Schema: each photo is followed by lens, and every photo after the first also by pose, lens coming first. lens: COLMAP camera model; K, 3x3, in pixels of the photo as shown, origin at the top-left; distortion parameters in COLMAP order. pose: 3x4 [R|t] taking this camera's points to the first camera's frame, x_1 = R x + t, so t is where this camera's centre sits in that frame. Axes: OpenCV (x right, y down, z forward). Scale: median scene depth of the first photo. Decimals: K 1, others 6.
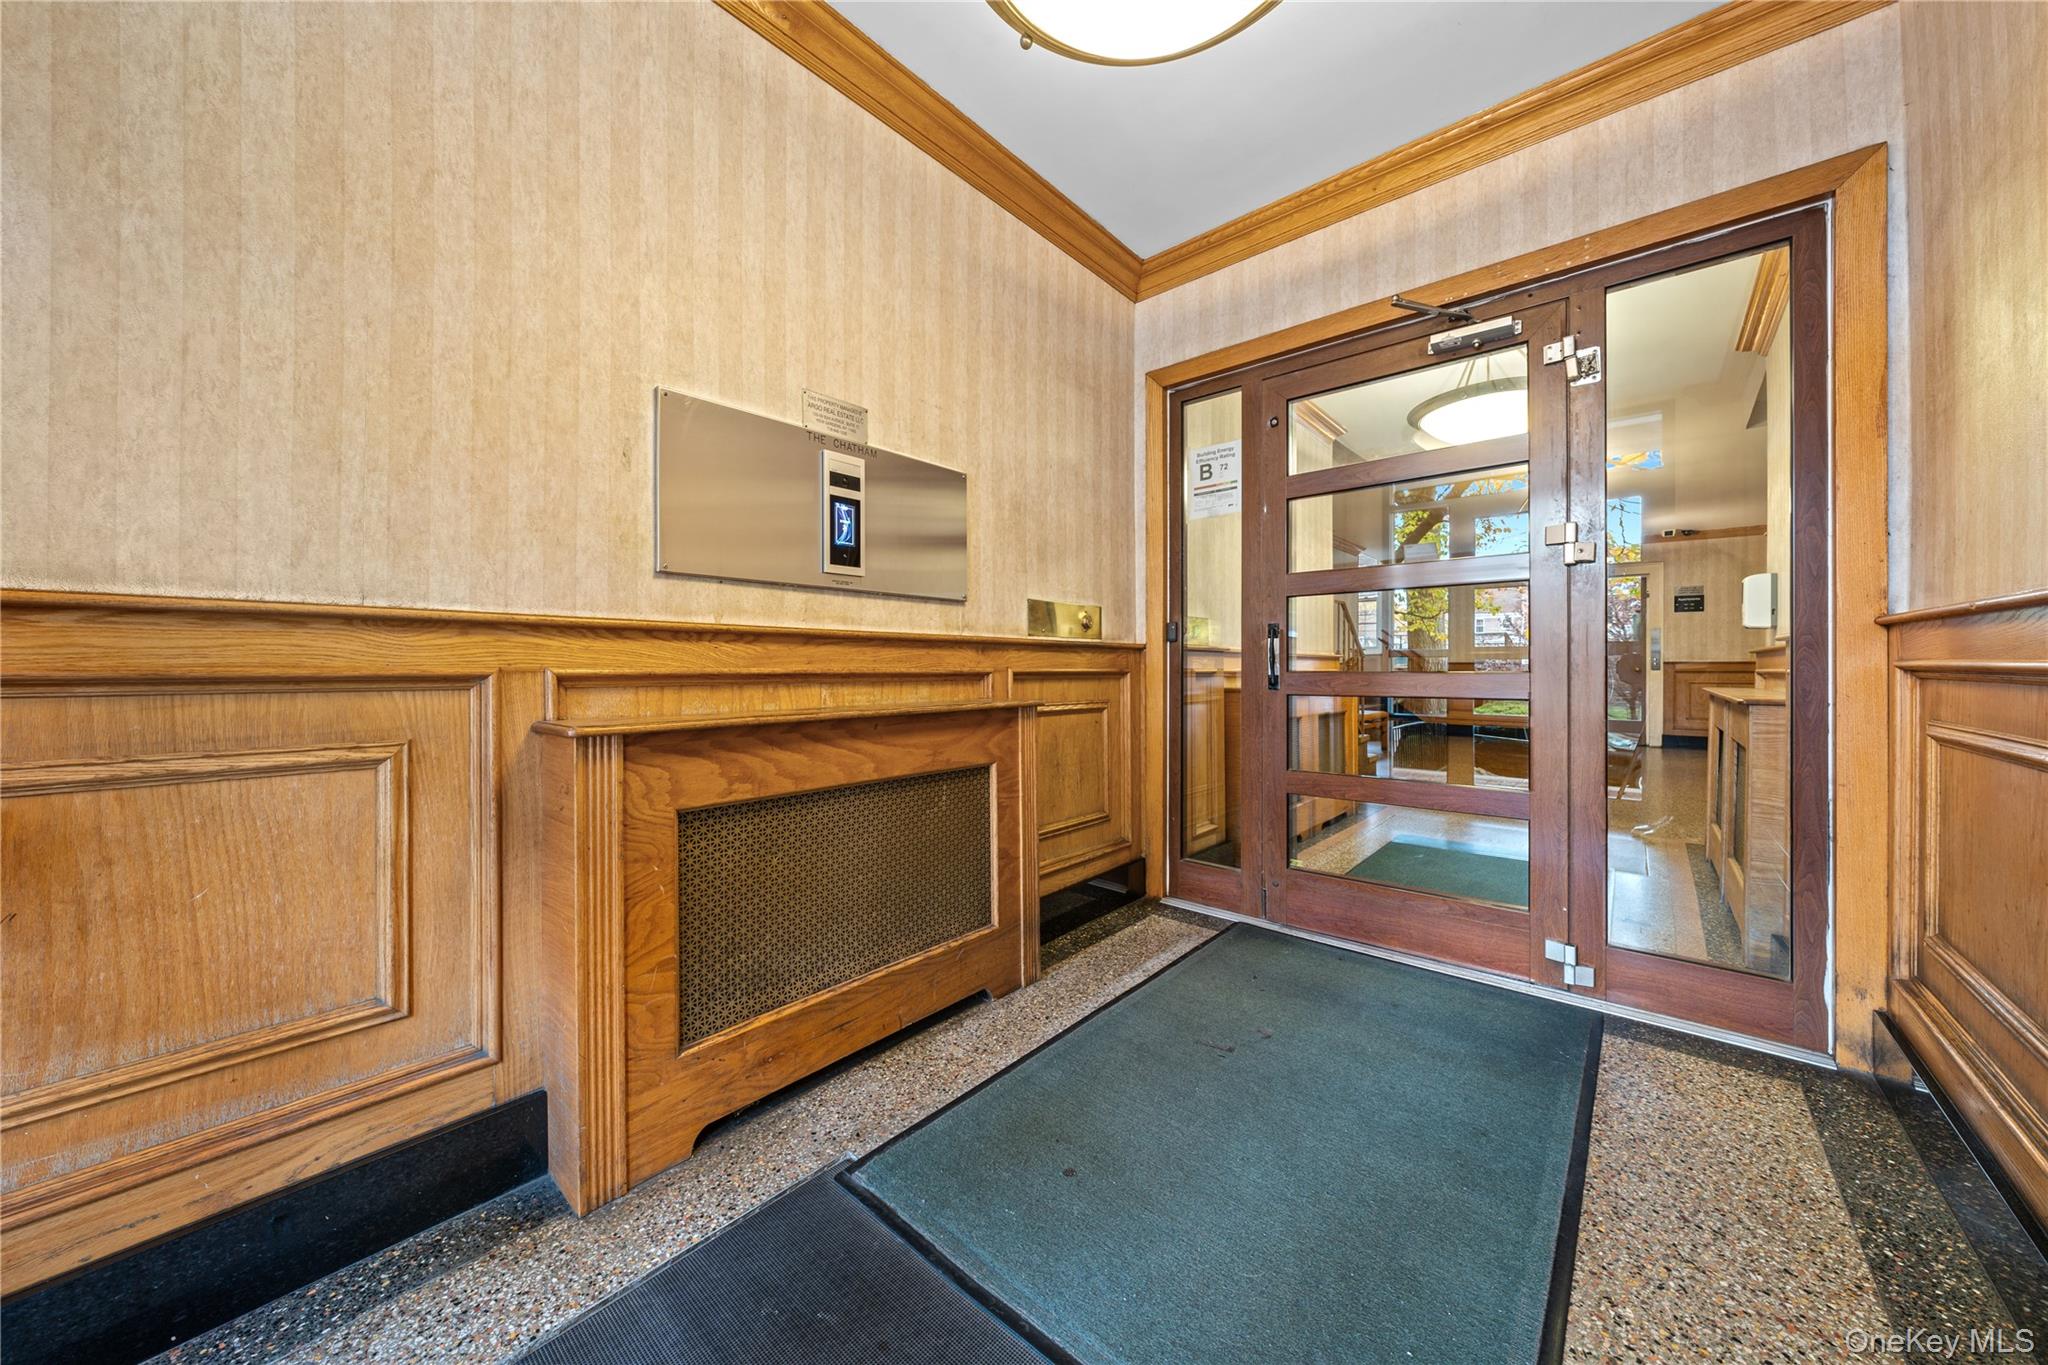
lens RADIAL K [[708.8, 0, 1026.1], [0, 708.8, 674.1], [0, 0, 1]] dist [-0.002380, -0.000576]
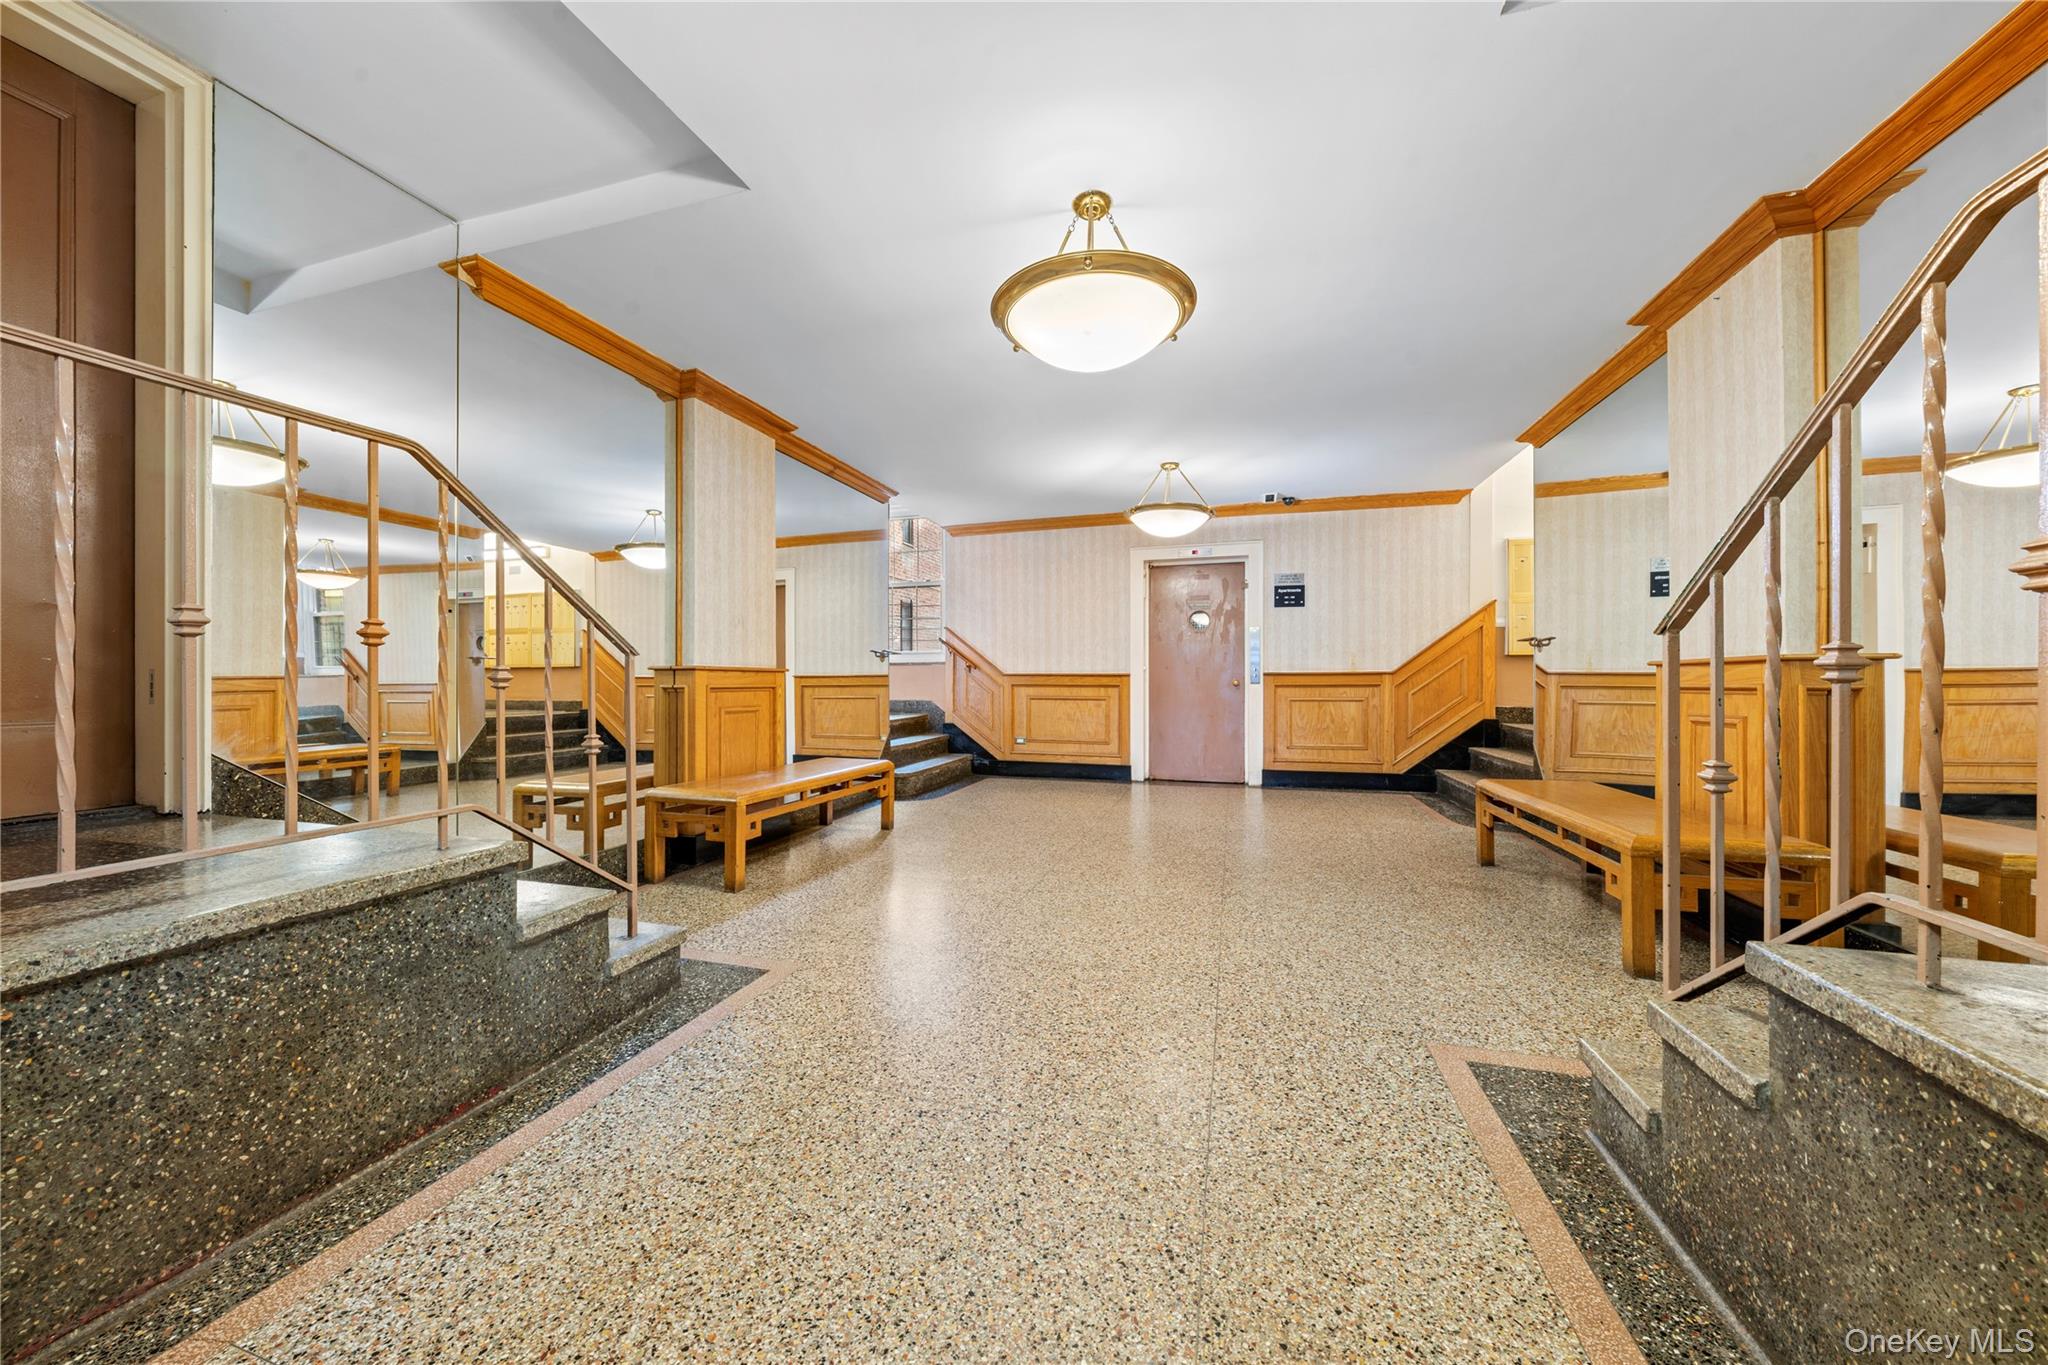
lens RADIAL K [[708.8, 0, 1024.5], [0, 708.8, 688.1], [0, 0, 1]] dist [-0.002380, -0.000576]
pose [[0.915803, 0.002561, 0.401619, 0.369306], [0.000806, 0.999966, -0.008213, 0.005173], [-0.401626, 0.007845, 0.915770, 0.415126]]
